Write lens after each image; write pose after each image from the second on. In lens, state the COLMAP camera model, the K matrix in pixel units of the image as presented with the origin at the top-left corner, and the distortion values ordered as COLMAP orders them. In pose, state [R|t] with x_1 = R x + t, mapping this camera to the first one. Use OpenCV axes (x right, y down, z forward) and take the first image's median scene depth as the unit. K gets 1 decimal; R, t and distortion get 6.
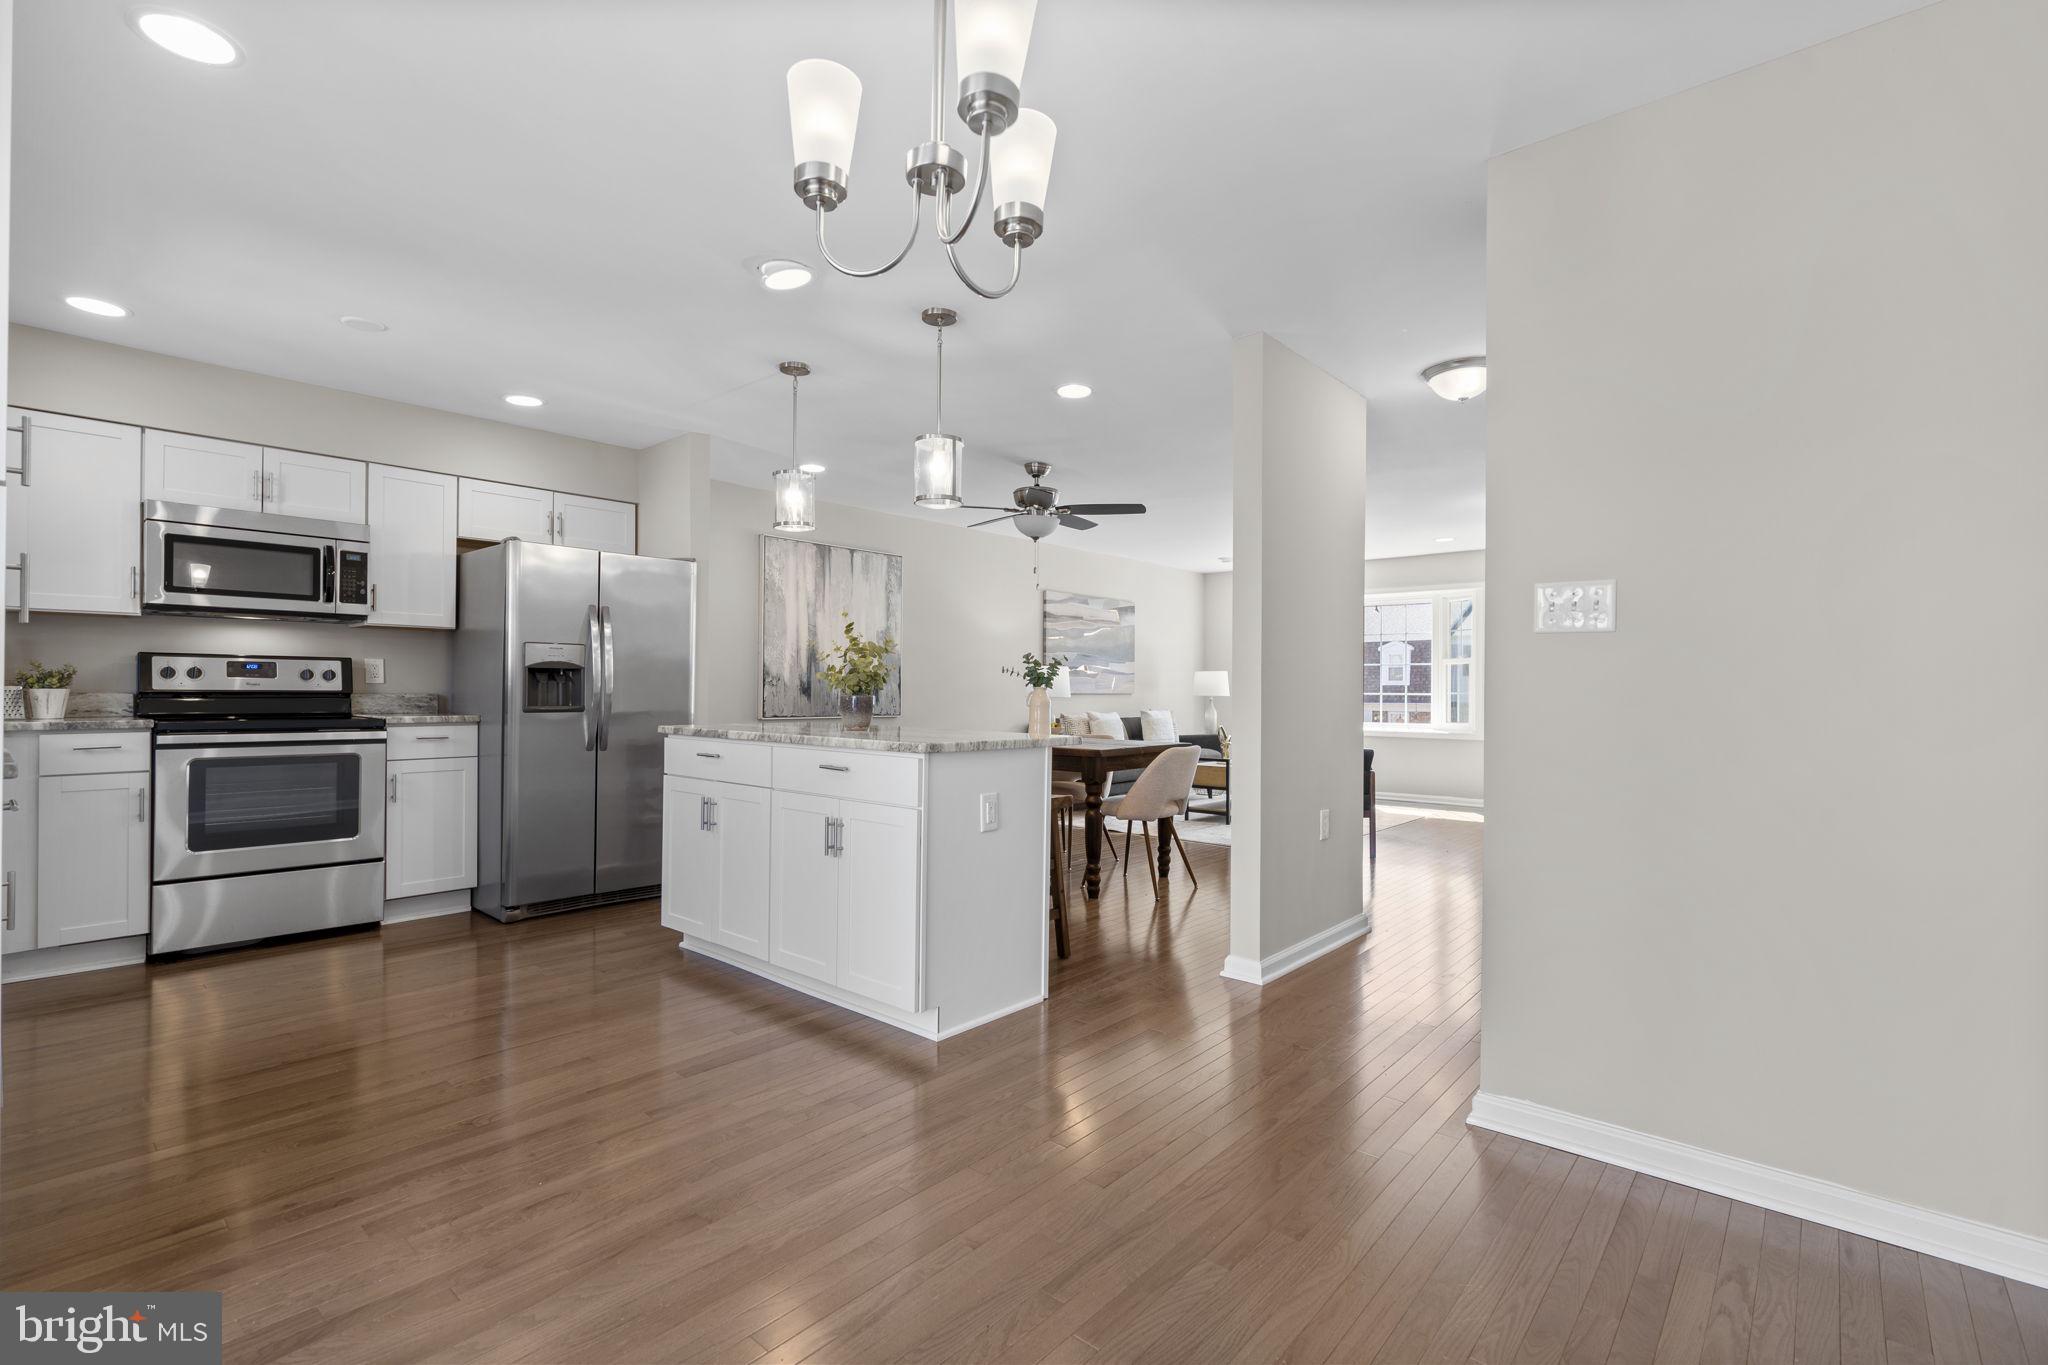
lens RADIAL K [[939.4, 0, 1010.9], [0, 939.4, 691.6], [0, 0, 1]] dist [-0.004286, 0.000469]
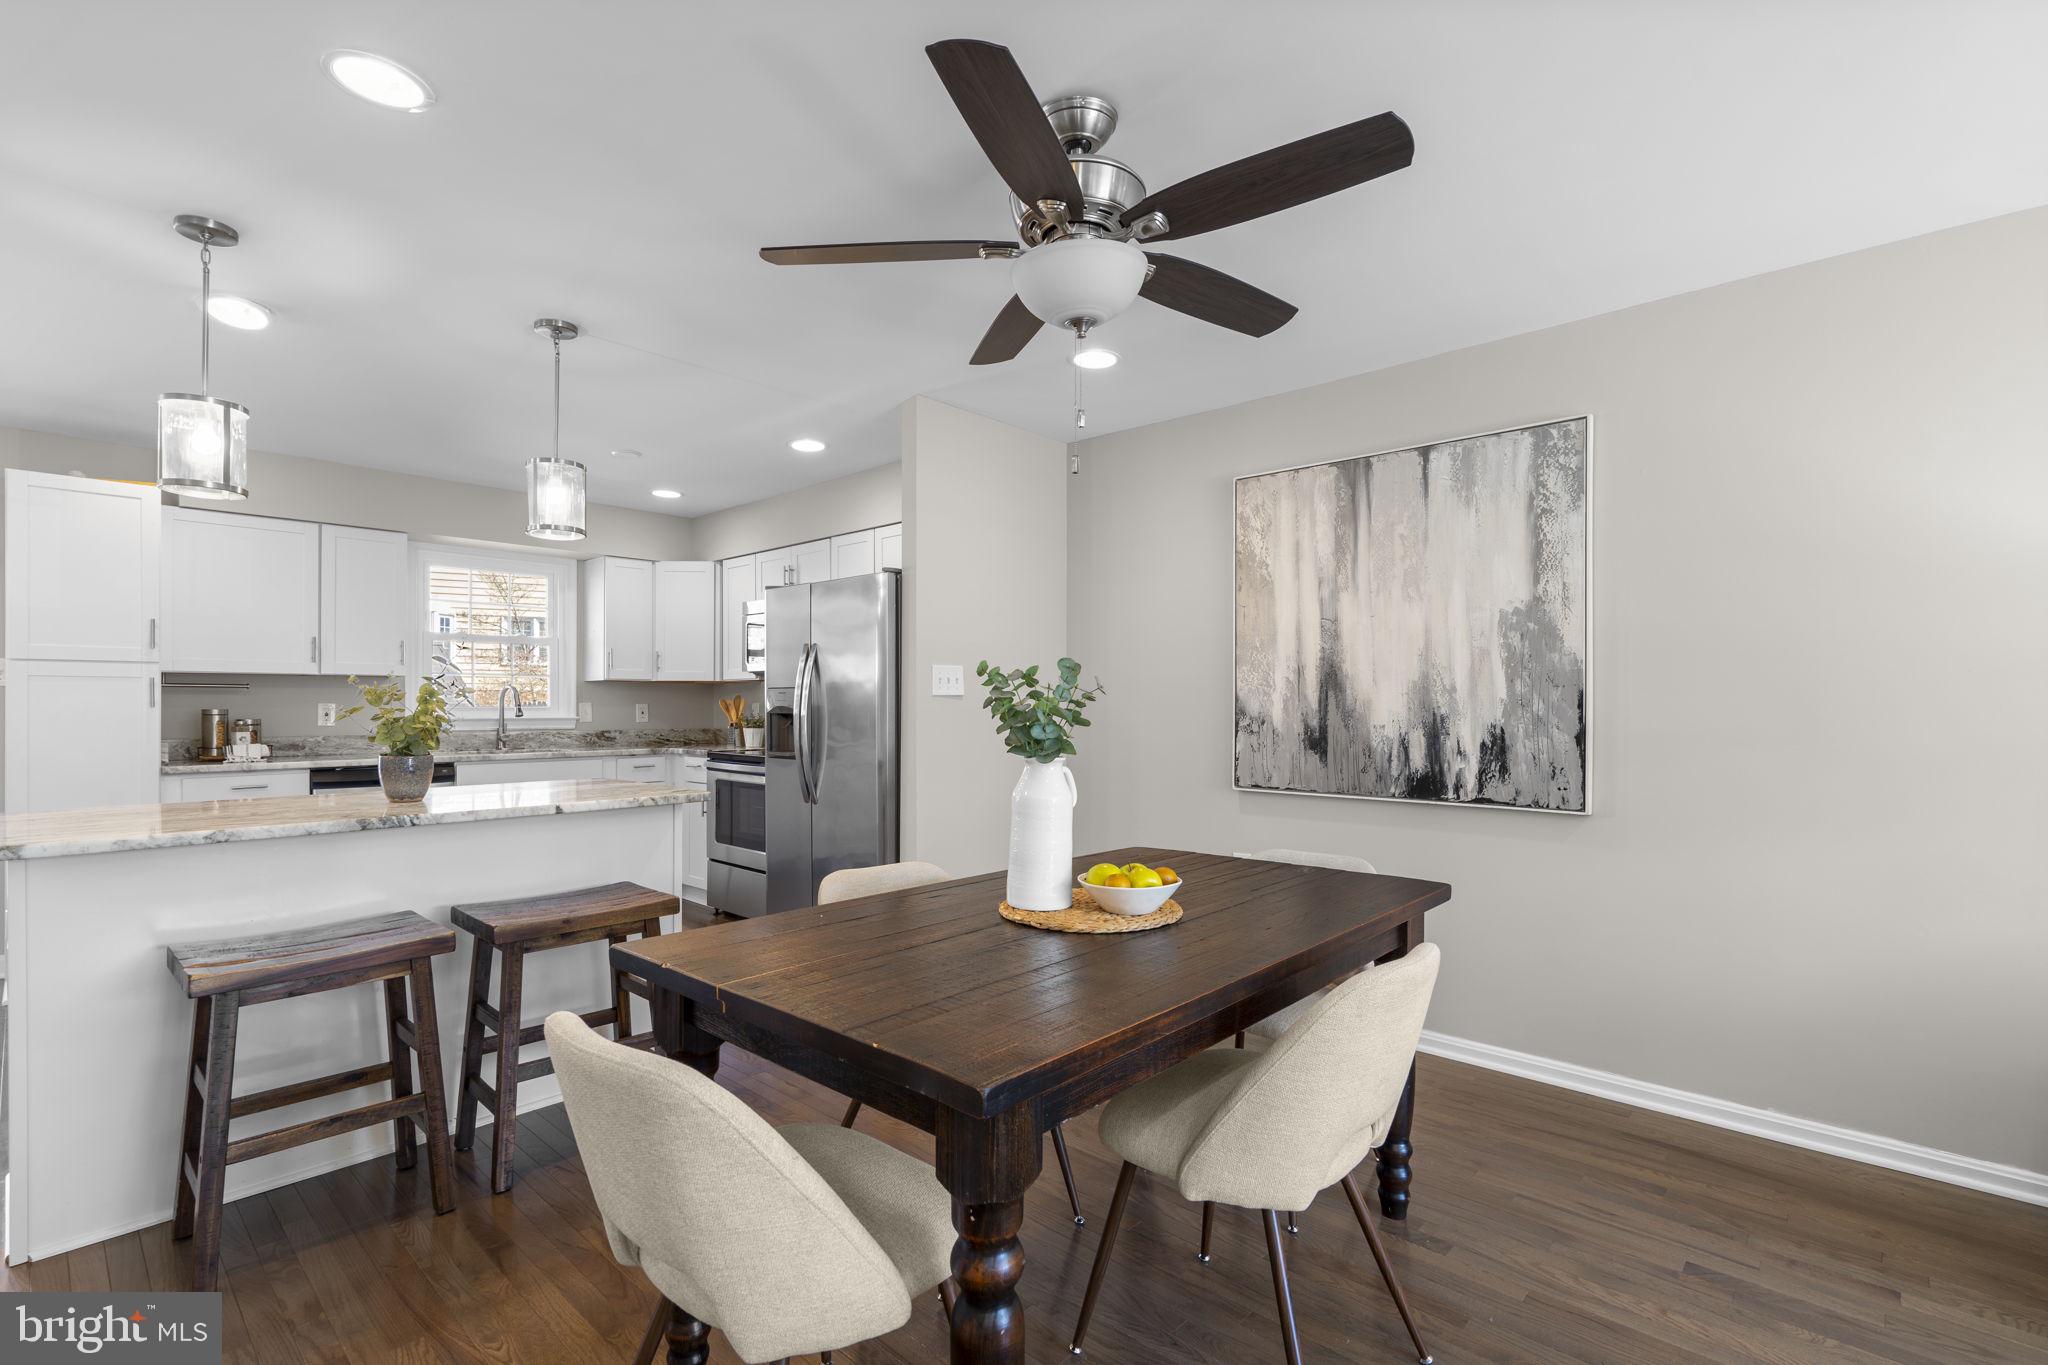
lens RADIAL K [[939.4, 0, 1010.9], [0, 939.4, 691.6], [0, 0, 1]] dist [-0.004286, 0.000469]
pose [[-0.032499, -0.023002, -0.999207, 0.322333], [-0.004002, 0.999730, -0.022884, -0.017672], [0.999464, 0.003255, -0.032583, 0.849041]]
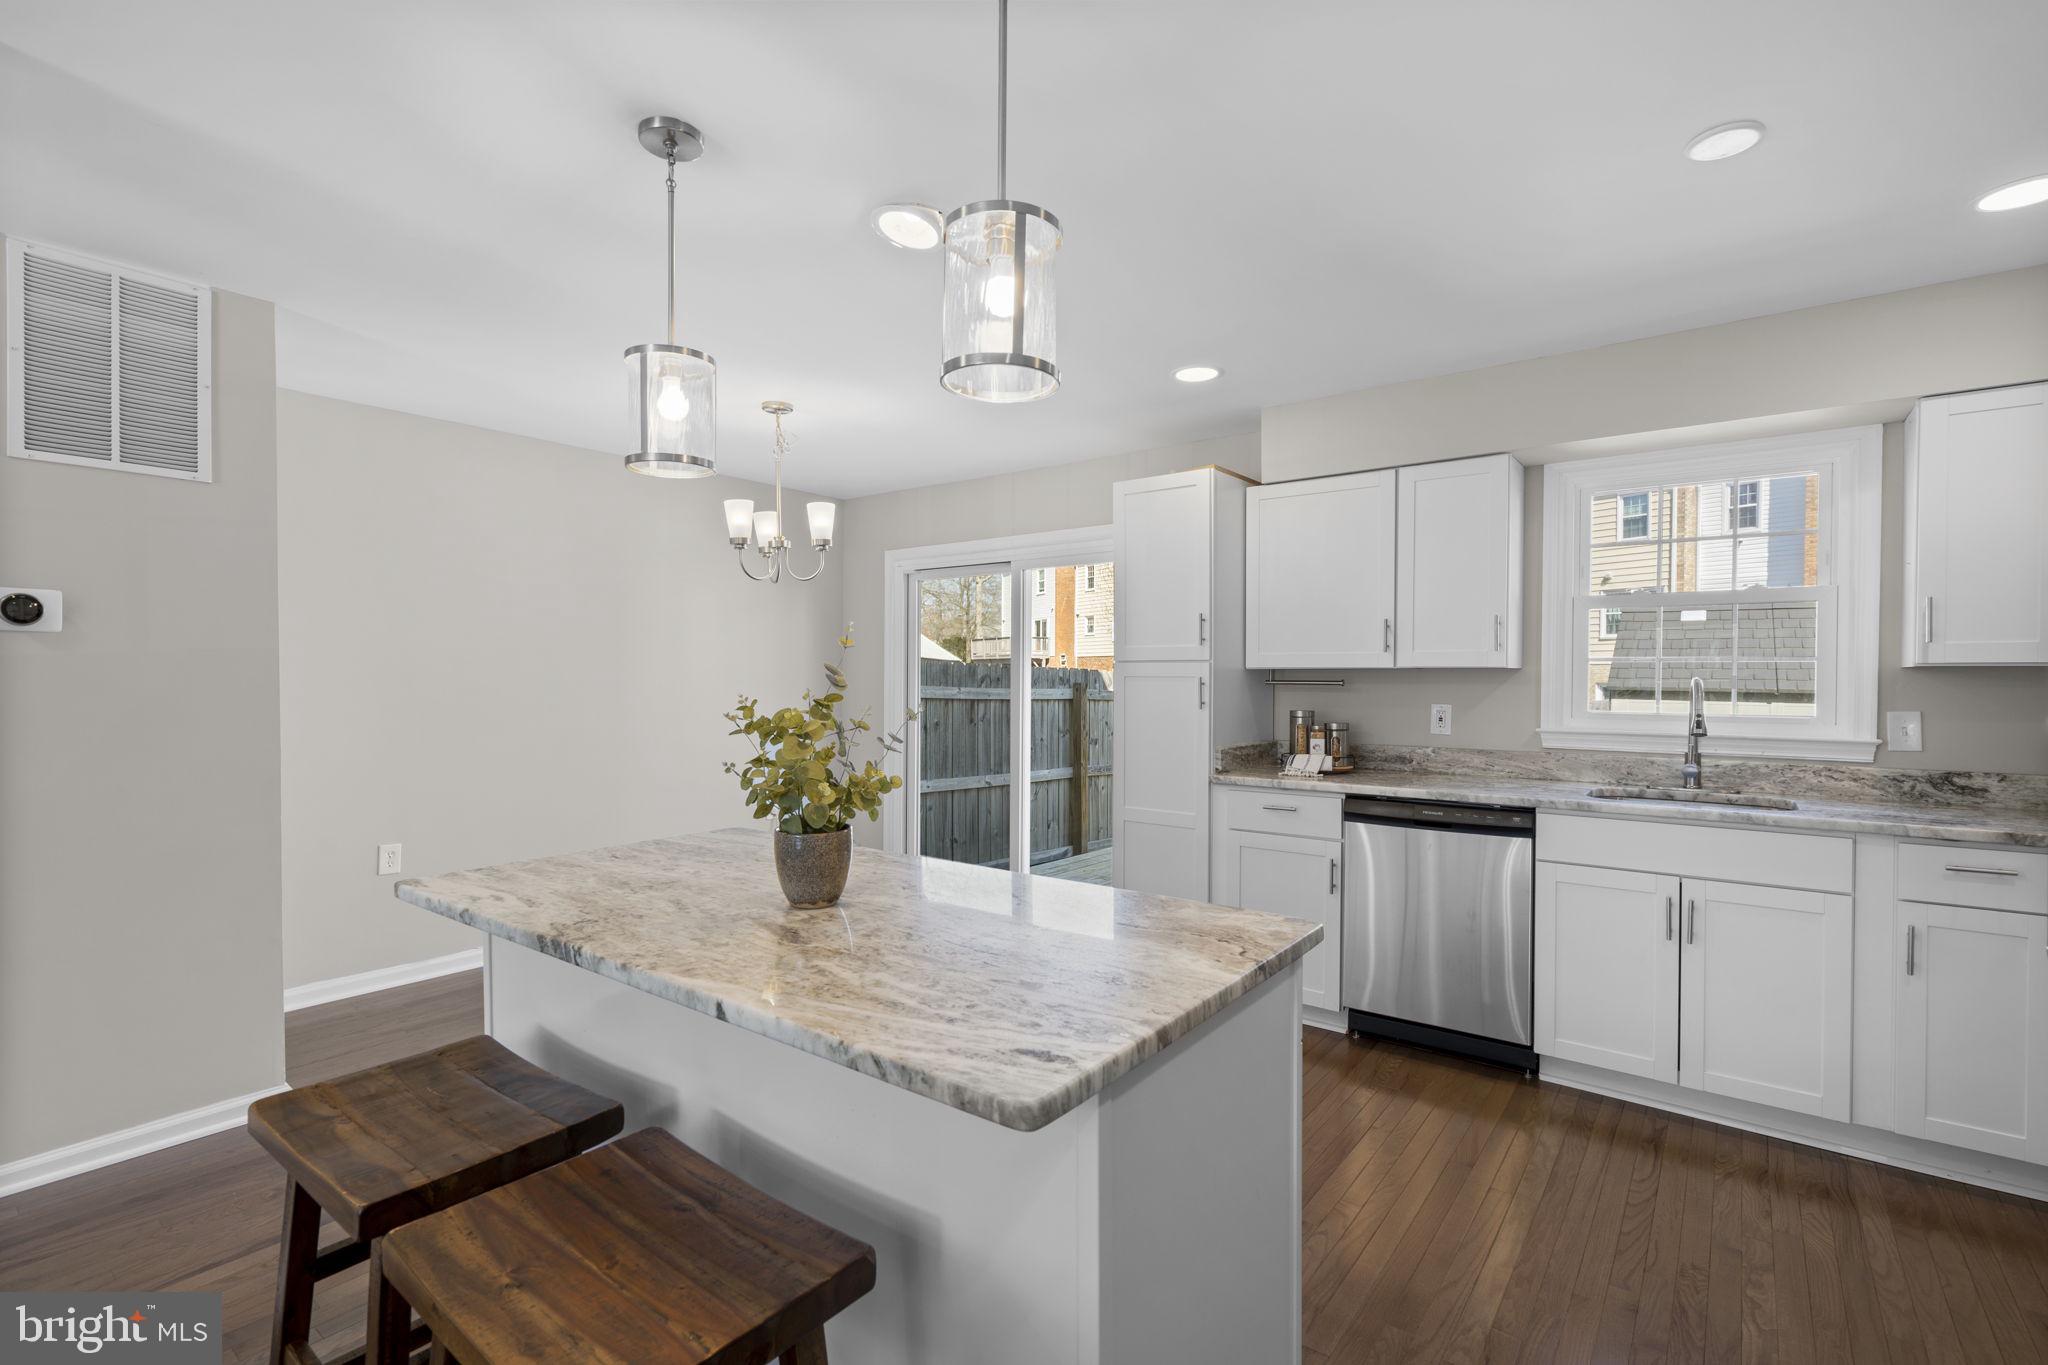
lens RADIAL K [[927.2, 0, 1024.0], [0, 927.2, 682.5], [0, 0, 1]] dist [0.001616, 0.000554]
pose [[-0.998106, -0.007889, -0.061011, -0.134852], [-0.008513, 0.999914, 0.009971, -0.040227], [0.060928, 0.010471, -0.998087, 0.818392]]
